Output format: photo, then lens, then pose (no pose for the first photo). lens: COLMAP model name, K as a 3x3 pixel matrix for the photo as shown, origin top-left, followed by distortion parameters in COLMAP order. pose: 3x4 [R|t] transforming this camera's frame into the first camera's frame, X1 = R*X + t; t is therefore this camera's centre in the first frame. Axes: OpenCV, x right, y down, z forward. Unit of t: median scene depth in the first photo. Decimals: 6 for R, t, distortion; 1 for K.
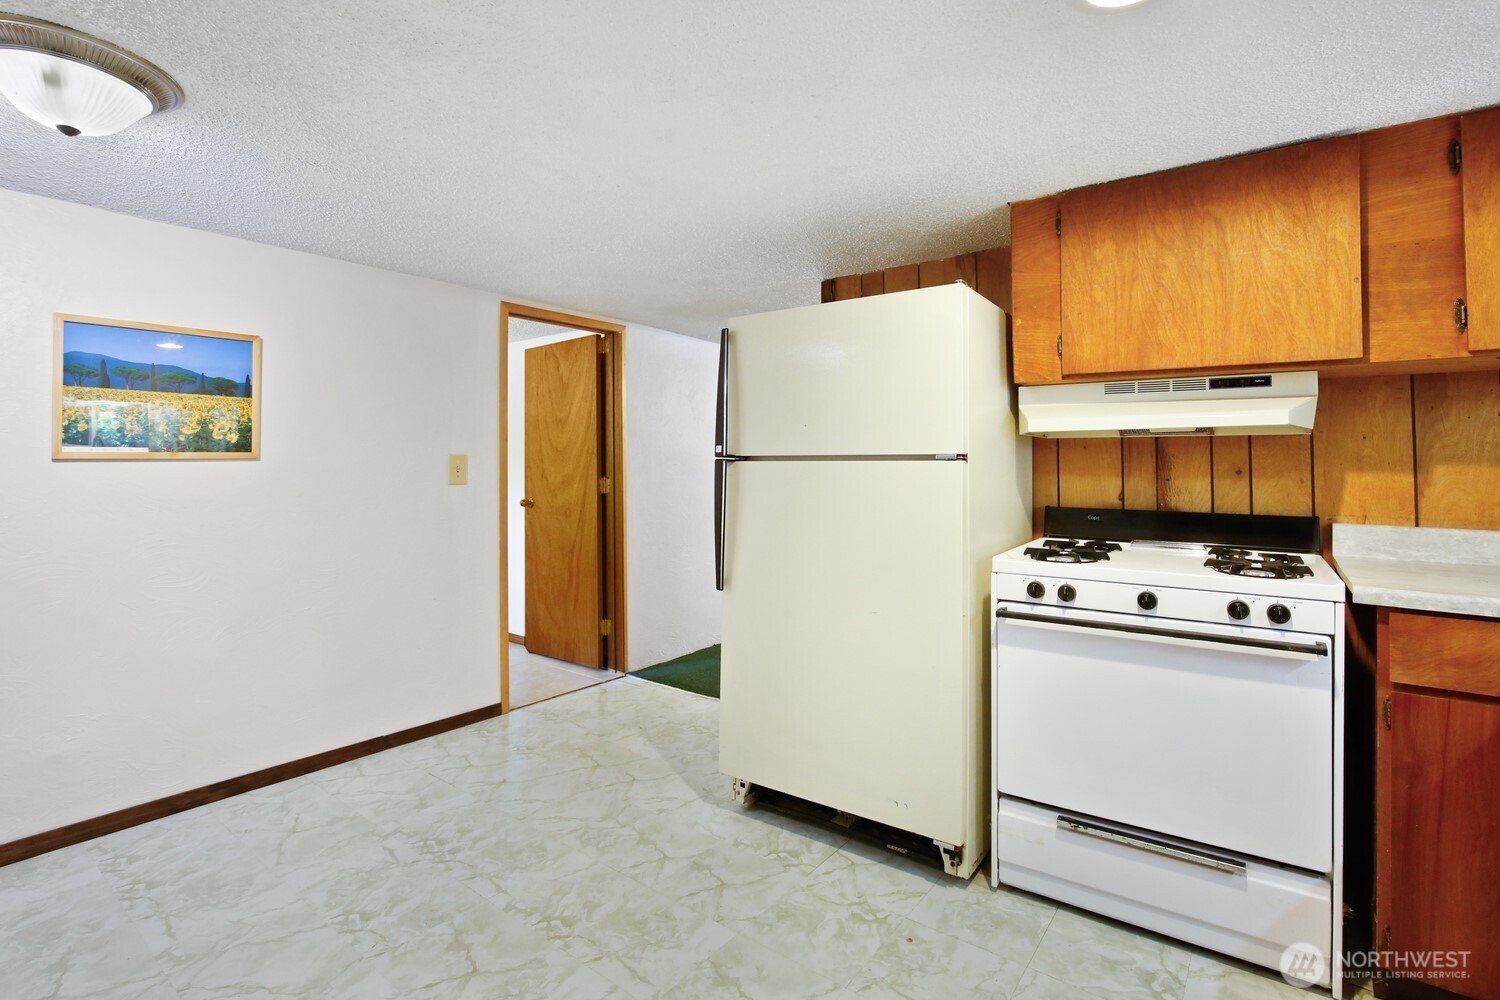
lens RADIAL K [[690.4, 0, 752.3], [0, 690.4, 465.2], [0, 0, 1]] dist [-0.012344, -0.000144]
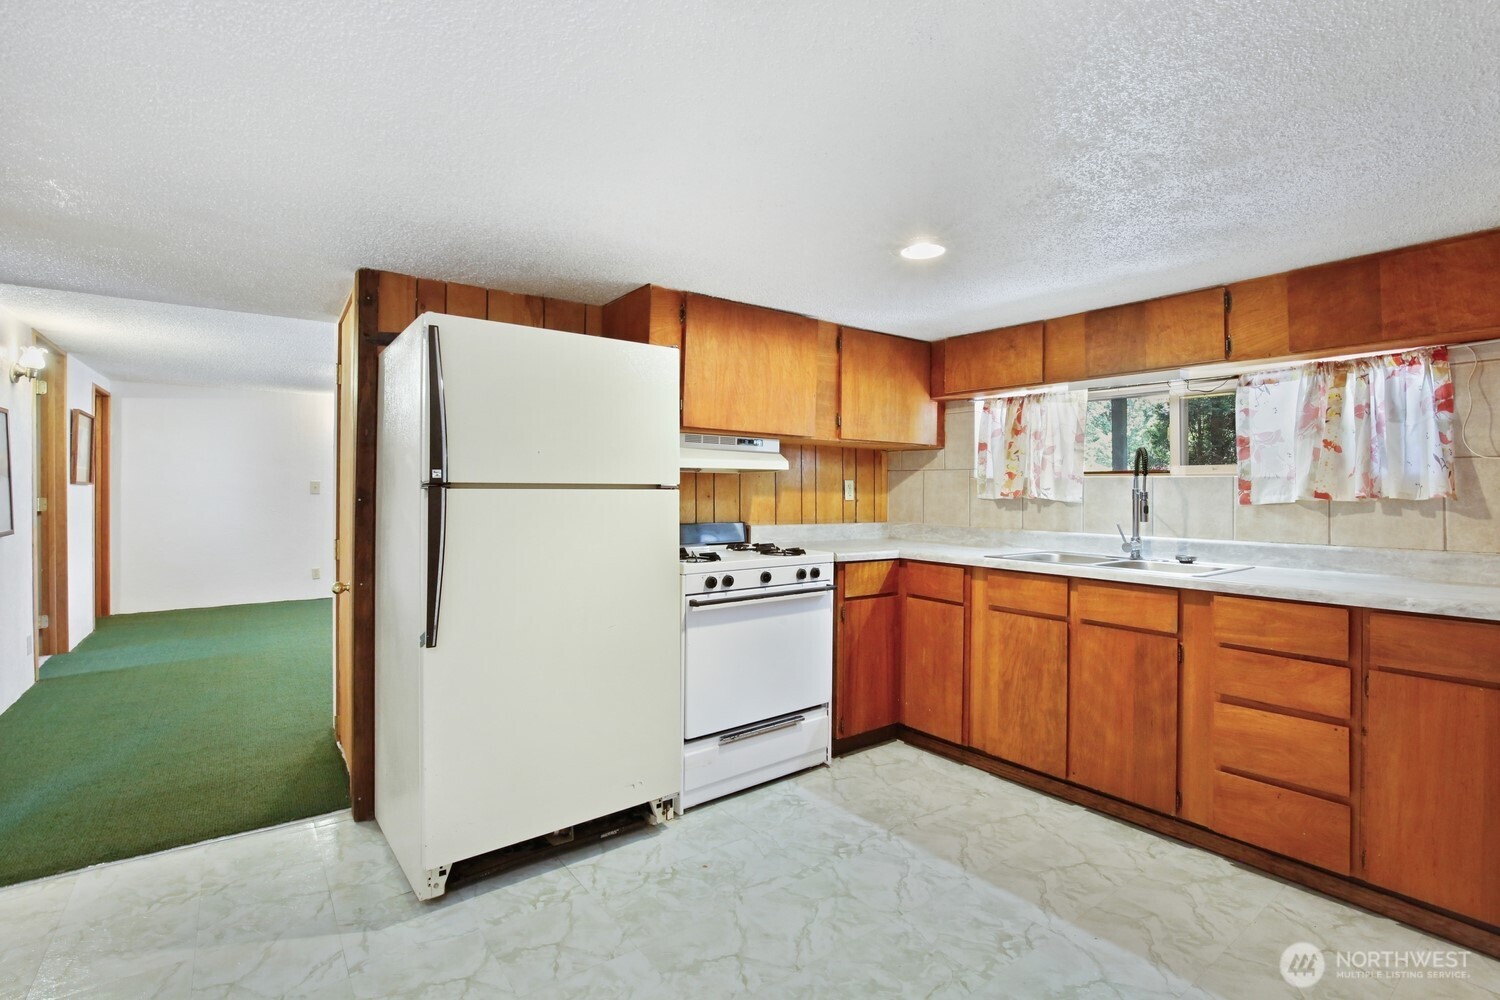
lens RADIAL K [[687.8, 0, 750.0], [0, 687.8, 500.0], [0, 0, 1]] dist [-0.005512, -0.000397]
pose [[0.310987, -0.015494, 0.950288, -0.868795], [-0.004645, 0.999830, 0.017822, -0.010778], [-0.950403, -0.009957, 0.310862, 0.487159]]
